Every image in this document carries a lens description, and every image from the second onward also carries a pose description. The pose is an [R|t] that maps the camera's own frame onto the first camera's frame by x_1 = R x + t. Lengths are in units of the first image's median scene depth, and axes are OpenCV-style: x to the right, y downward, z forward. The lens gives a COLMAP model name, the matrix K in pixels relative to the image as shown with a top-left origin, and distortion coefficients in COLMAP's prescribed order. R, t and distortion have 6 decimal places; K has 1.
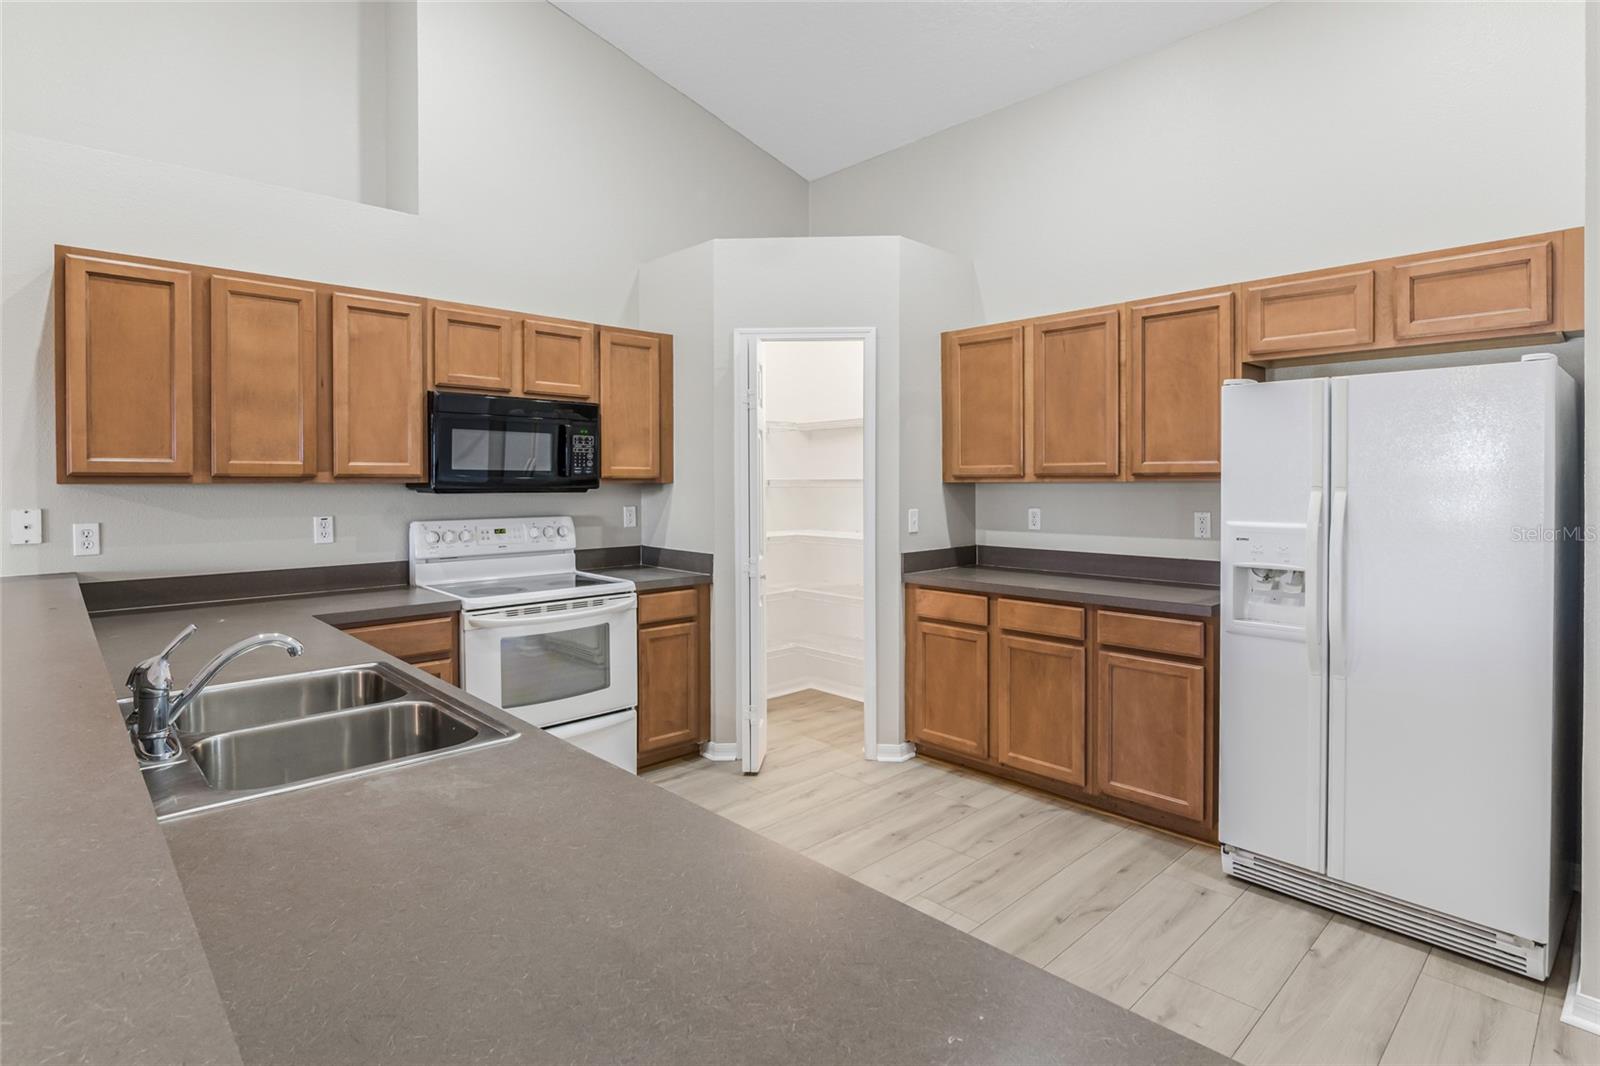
lens RADIAL K [[811.1, 0, 816.8], [0, 811.1, 491.4], [0, 0, 1]] dist [-0.000643, -0.000800]
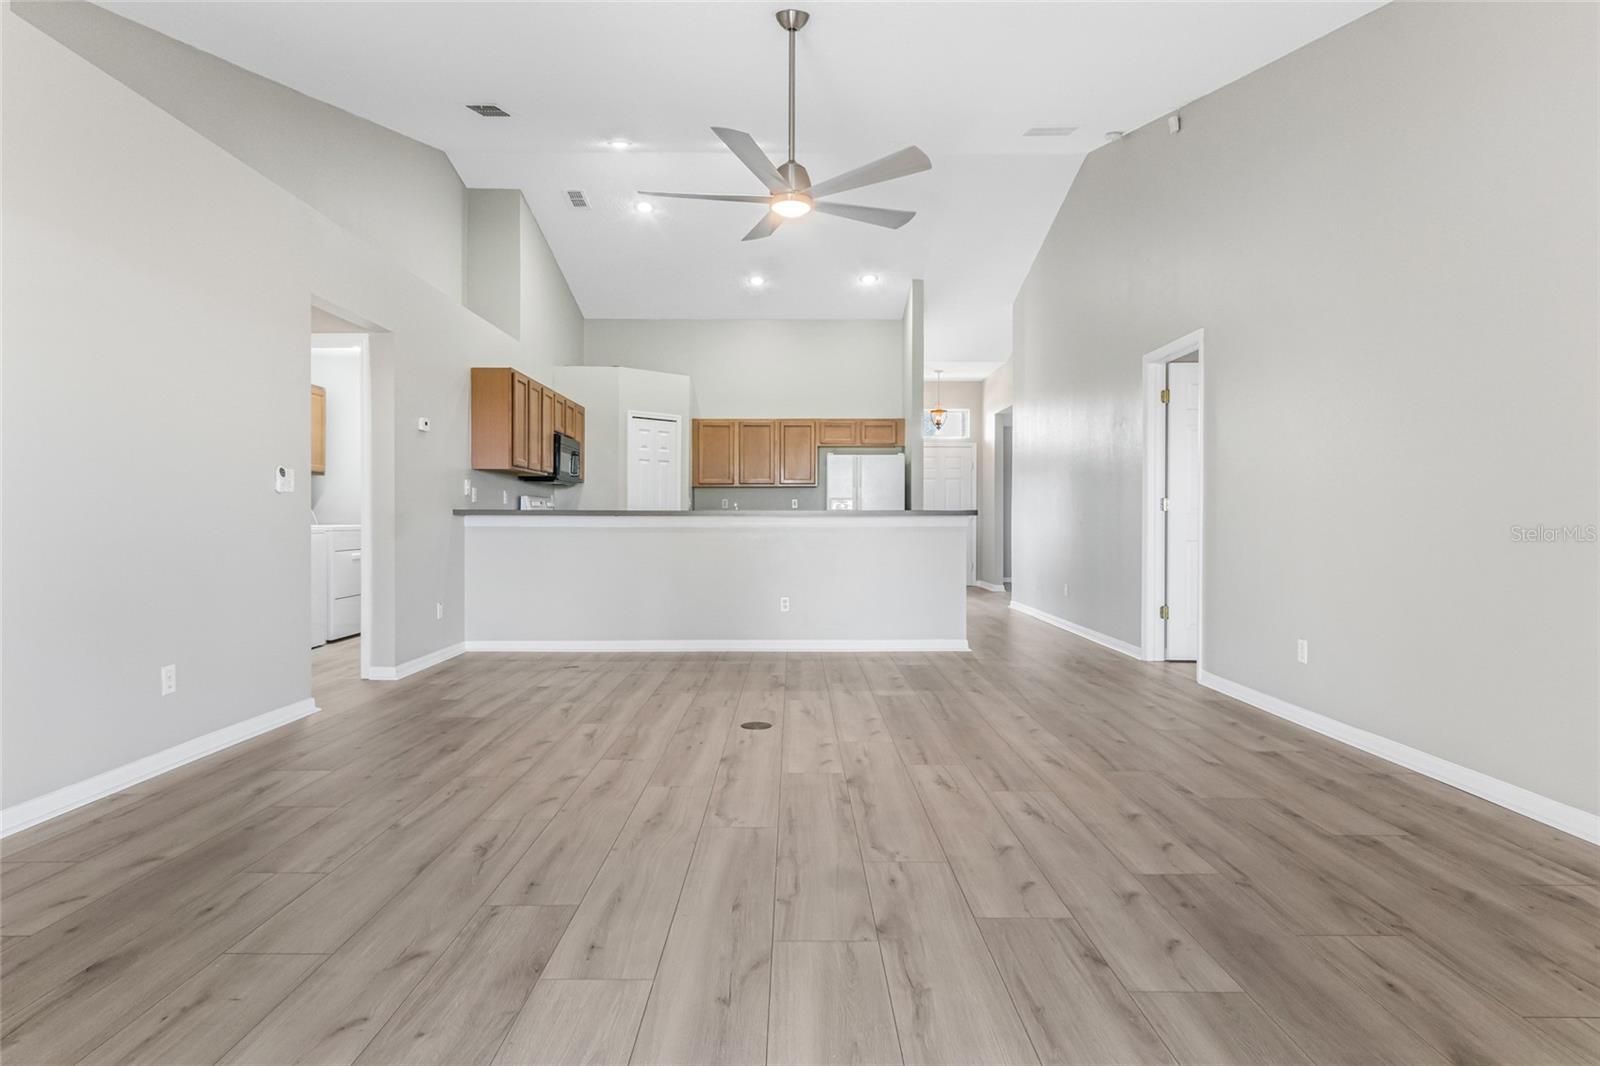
lens RADIAL K [[885.1, 0, 786.9], [0, 885.1, 531.5], [0, 0, 1]] dist [0.014110, -0.001092]
pose [[0.694963, -0.002884, 0.719039, -1.530786], [0.003632, 0.999993, 0.000501, 0.119381], [-0.719036, 0.002263, 0.694969, -0.929089]]
